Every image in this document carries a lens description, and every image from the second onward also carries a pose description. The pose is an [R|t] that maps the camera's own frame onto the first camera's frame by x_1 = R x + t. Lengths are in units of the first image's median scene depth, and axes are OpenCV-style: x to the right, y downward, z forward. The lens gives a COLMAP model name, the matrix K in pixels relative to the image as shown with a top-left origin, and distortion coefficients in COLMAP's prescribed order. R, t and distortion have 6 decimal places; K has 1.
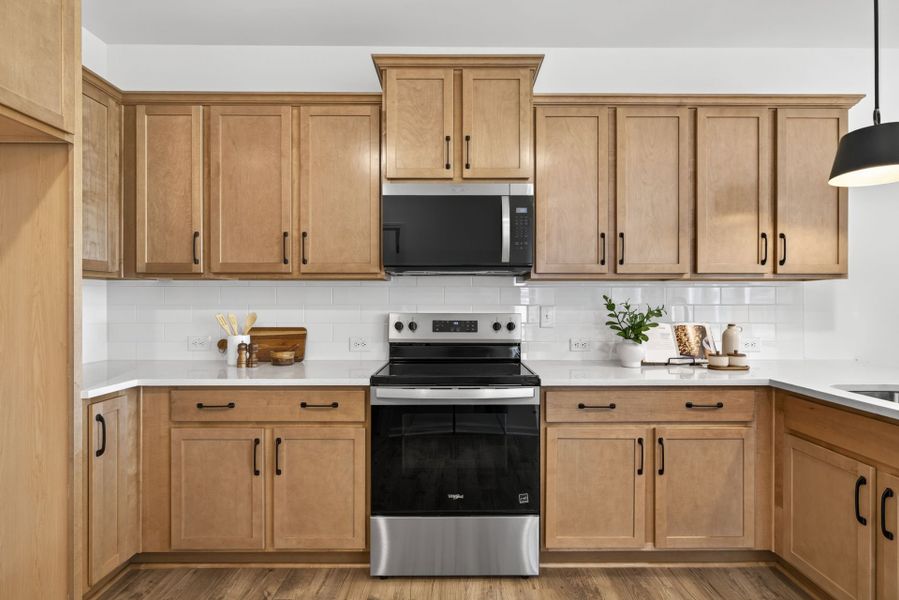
lens RADIAL K [[456.4, 0, 456.6], [0, 456.4, 303.6], [0, 0, 1]] dist [0.001120, 0.001178]
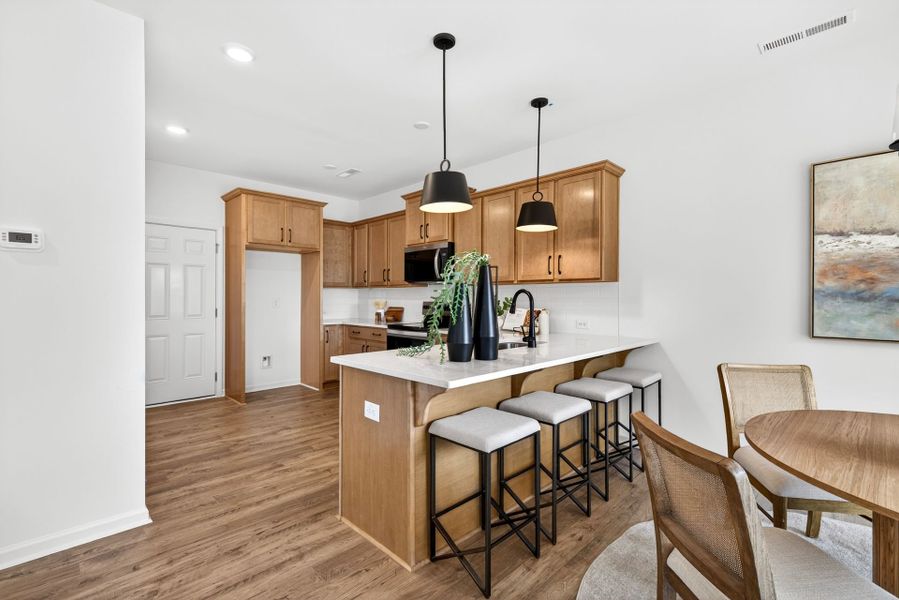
lens RADIAL K [[408.5, 0, 445.2], [0, 408.5, 298.8], [0, 0, 1]] dist [0.004495, -0.001096]
pose [[0.688311, 0.003715, -0.725406, 1.547709], [-0.019458, 0.999722, -0.013344, 0.033975], [0.725154, 0.023300, 0.688192, -0.323704]]
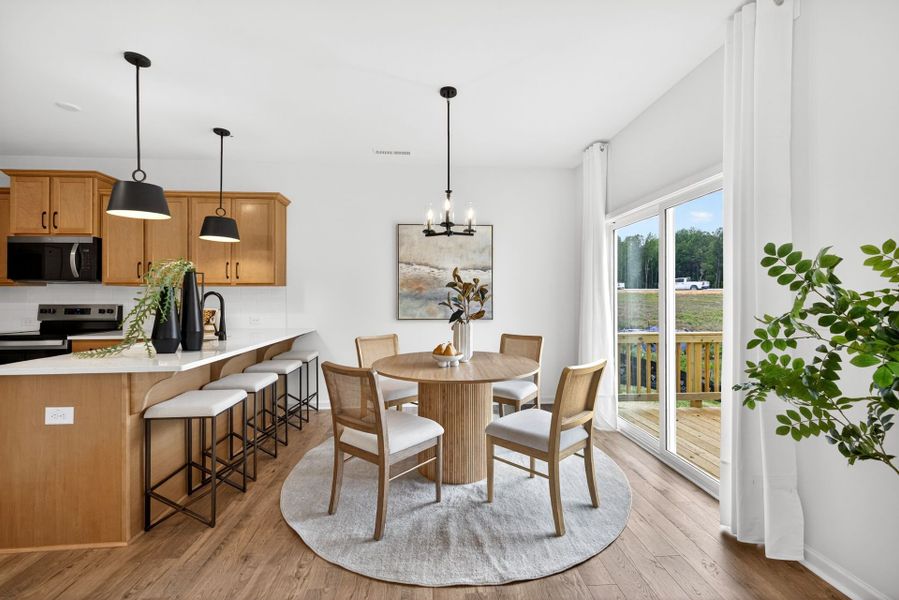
lens RADIAL K [[378.0, 0, 451.1], [0, 378.0, 297.1], [0, 0, 1]] dist [0.010800, 0.000218]
pose [[0.998385, -0.002692, 0.056753, 1.580477], [0.004162, 0.999658, -0.025802, 0.042018], [-0.056664, 0.025996, 0.998055, -0.688685]]
